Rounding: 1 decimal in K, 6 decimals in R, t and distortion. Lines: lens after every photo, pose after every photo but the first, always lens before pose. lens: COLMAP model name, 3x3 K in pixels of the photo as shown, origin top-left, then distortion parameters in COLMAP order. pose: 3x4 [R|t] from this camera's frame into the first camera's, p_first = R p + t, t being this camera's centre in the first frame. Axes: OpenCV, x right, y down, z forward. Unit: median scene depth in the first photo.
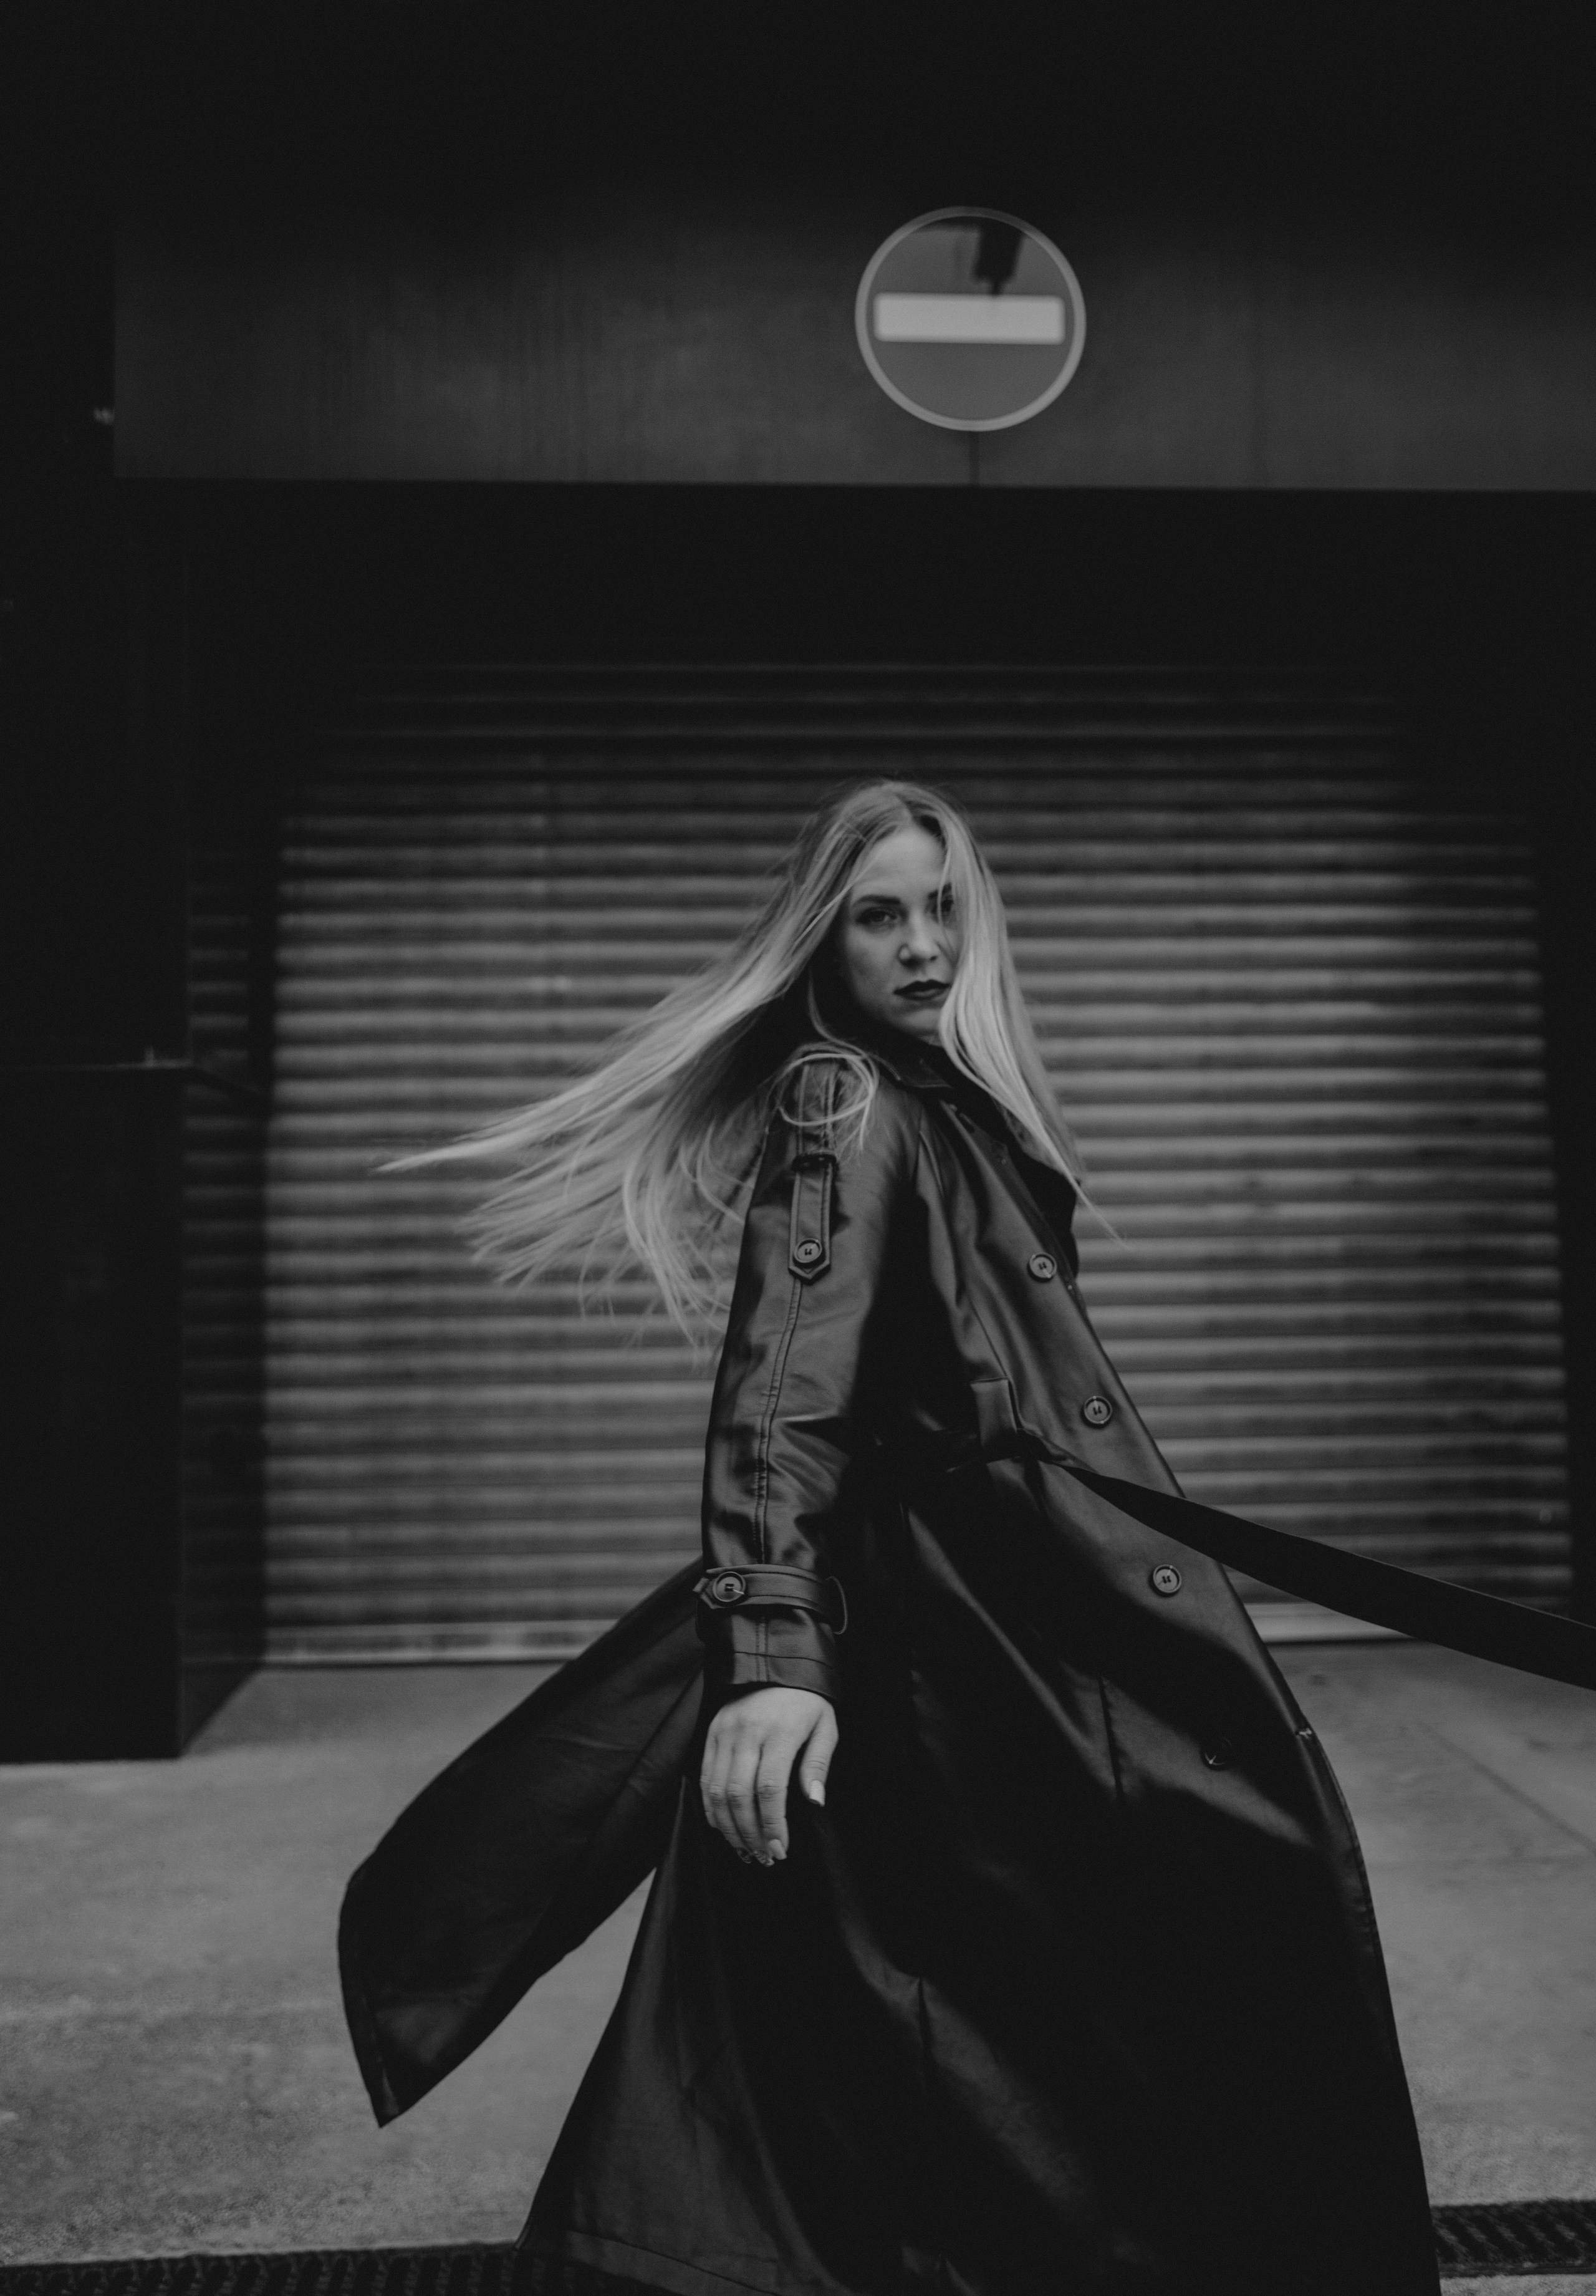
lens RADIAL K [[2136.9, 0, 818.0], [0, 2136.9, 1086.8], [0, 0, 1]] dist [-0.016105, -0.007920]
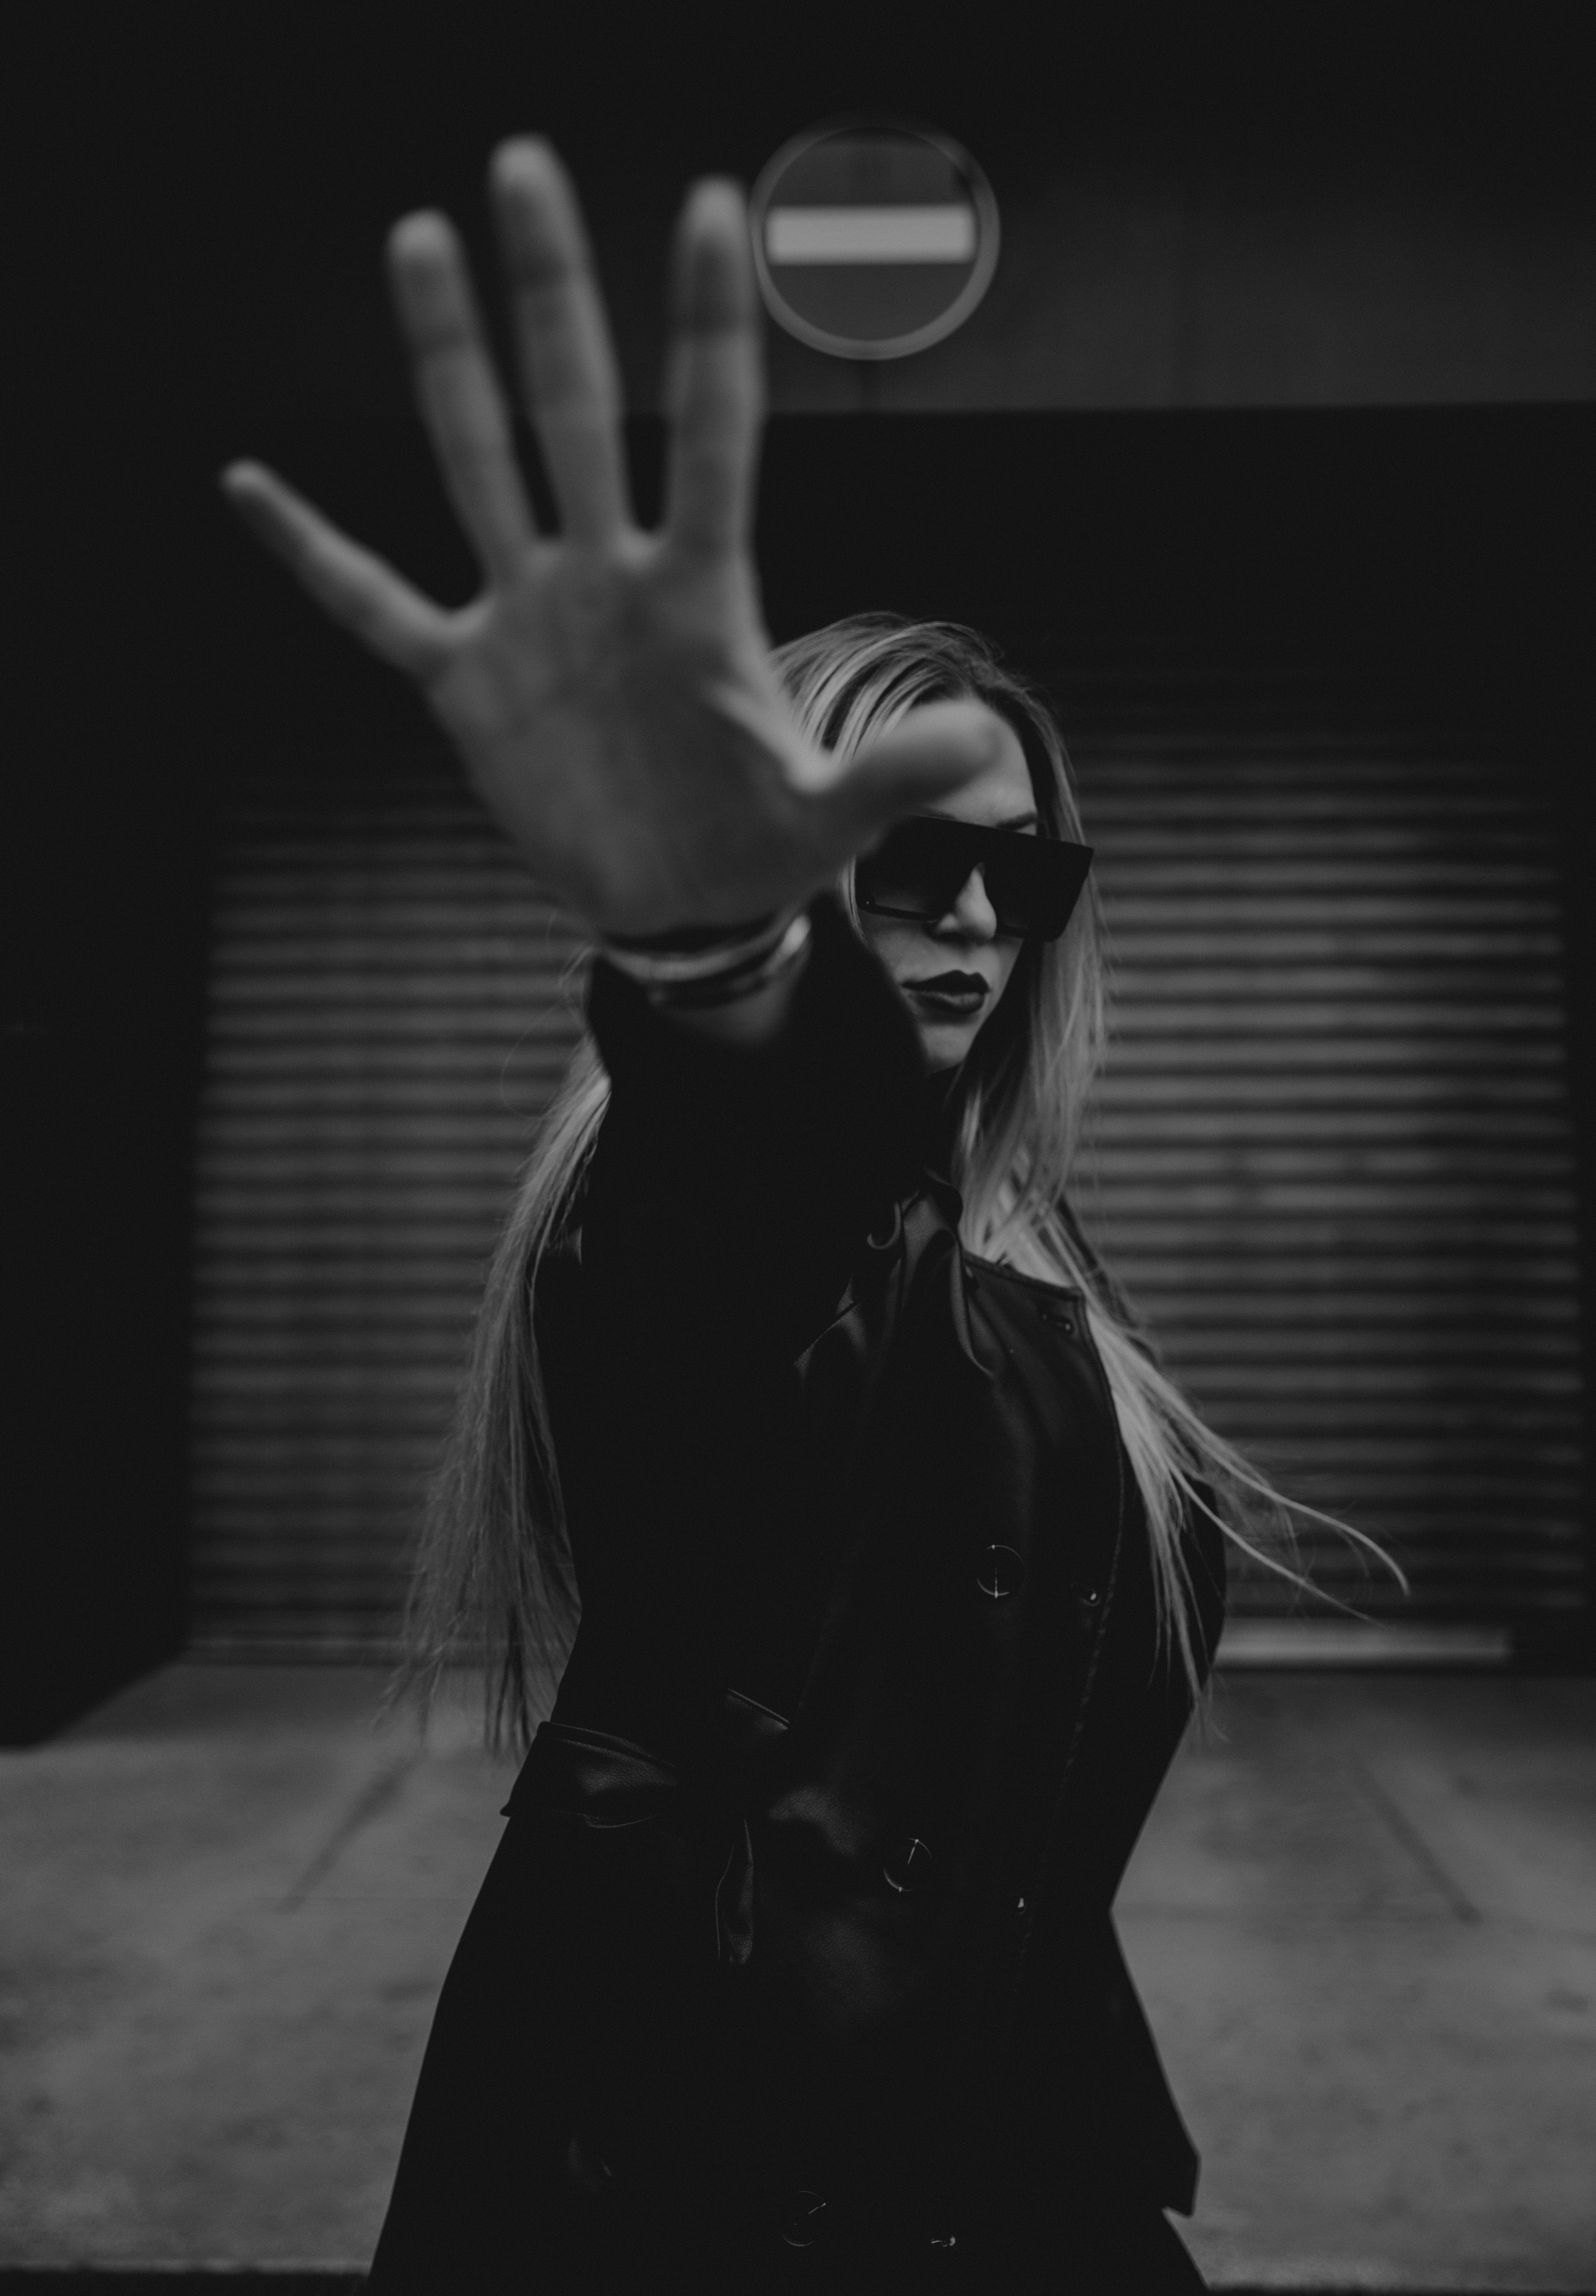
lens RADIAL K [[2249.7, 0, 868.0], [0, 2249.7, 1072.8], [0, 0, 1]] dist [-0.021926, 0.000000]
pose [[0.995007, 0.006416, -0.099603, 0.145781], [-0.006066, 0.999974, 0.003815, 0.001796], [0.099625, -0.003192, 0.995020, 0.018813]]
